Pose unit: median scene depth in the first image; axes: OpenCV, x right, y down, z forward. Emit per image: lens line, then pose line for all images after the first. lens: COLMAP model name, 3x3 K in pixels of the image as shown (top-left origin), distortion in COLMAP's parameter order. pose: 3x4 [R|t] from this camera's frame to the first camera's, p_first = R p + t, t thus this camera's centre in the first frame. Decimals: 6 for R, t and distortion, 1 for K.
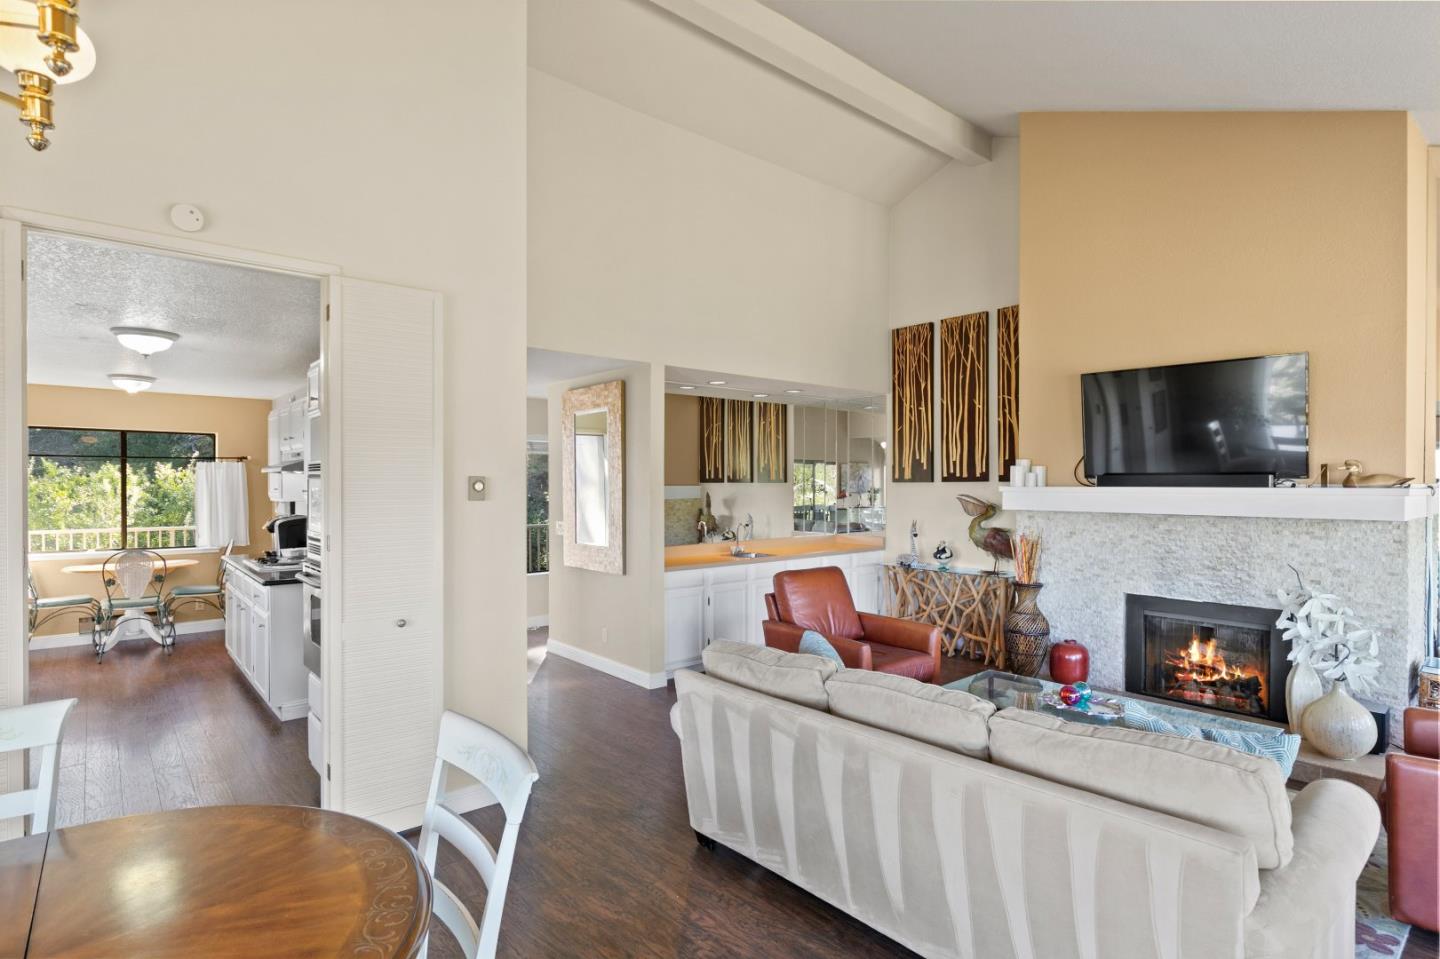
lens RADIAL K [[734.0, 0, 721.4], [0, 734.0, 486.1], [0, 0, 1]] dist [0.009706, -0.003136]
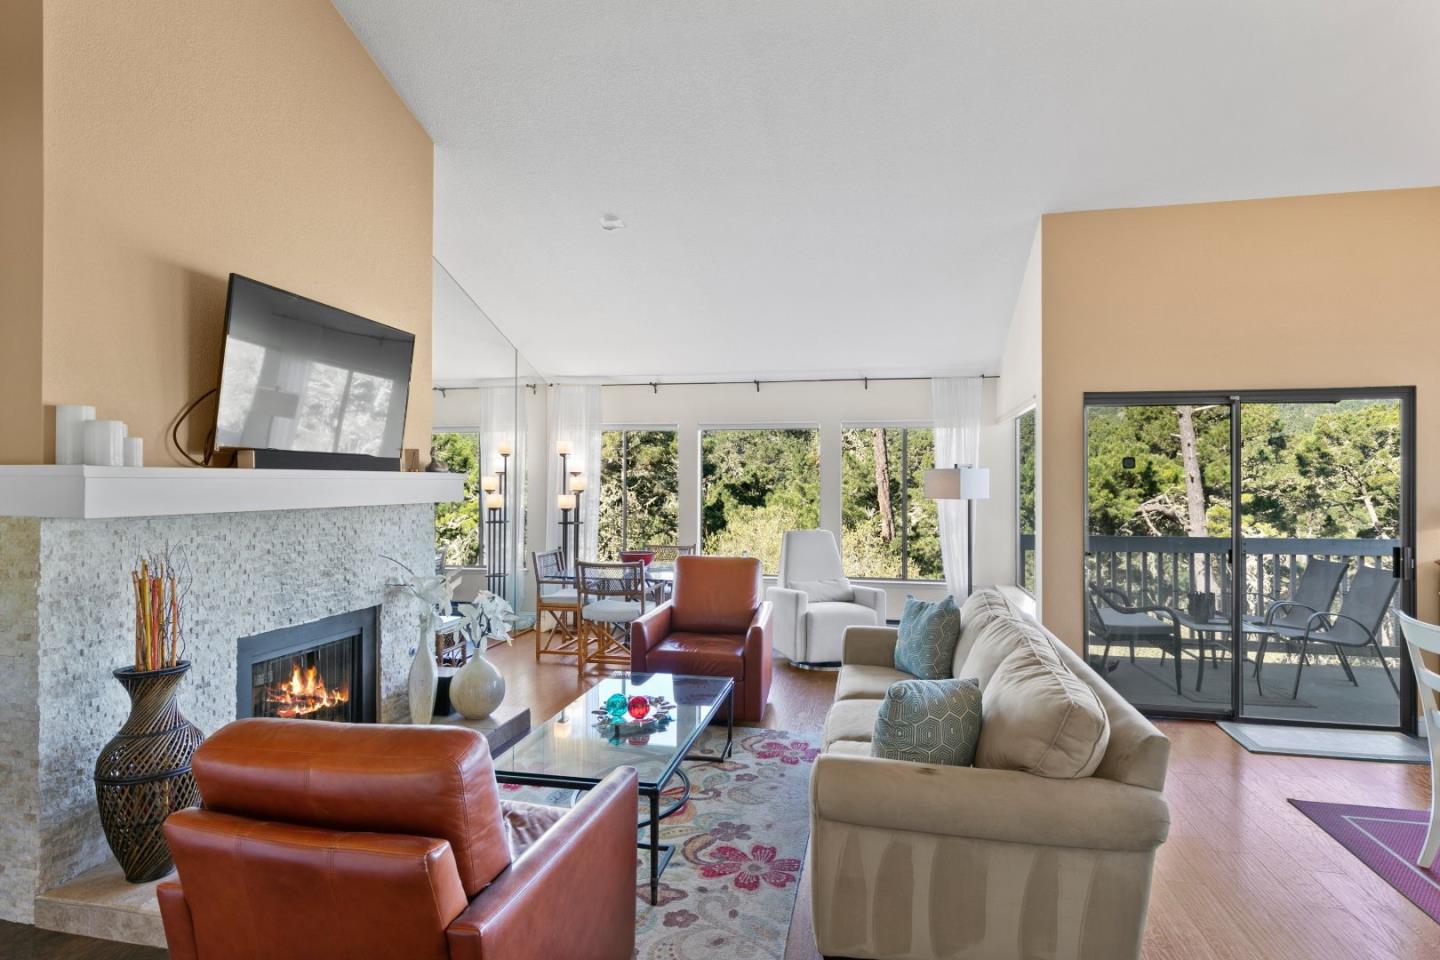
lens RADIAL K [[762.9, 0, 730.8], [0, 762.9, 477.9], [0, 0, 1]] dist [0.009049, -0.003302]
pose [[-0.615689, 0.003283, 0.787982, -0.224675], [0.002466, 0.999994, -0.002240, 0.010745], [-0.787985, 0.000563, -0.615694, 1.066757]]
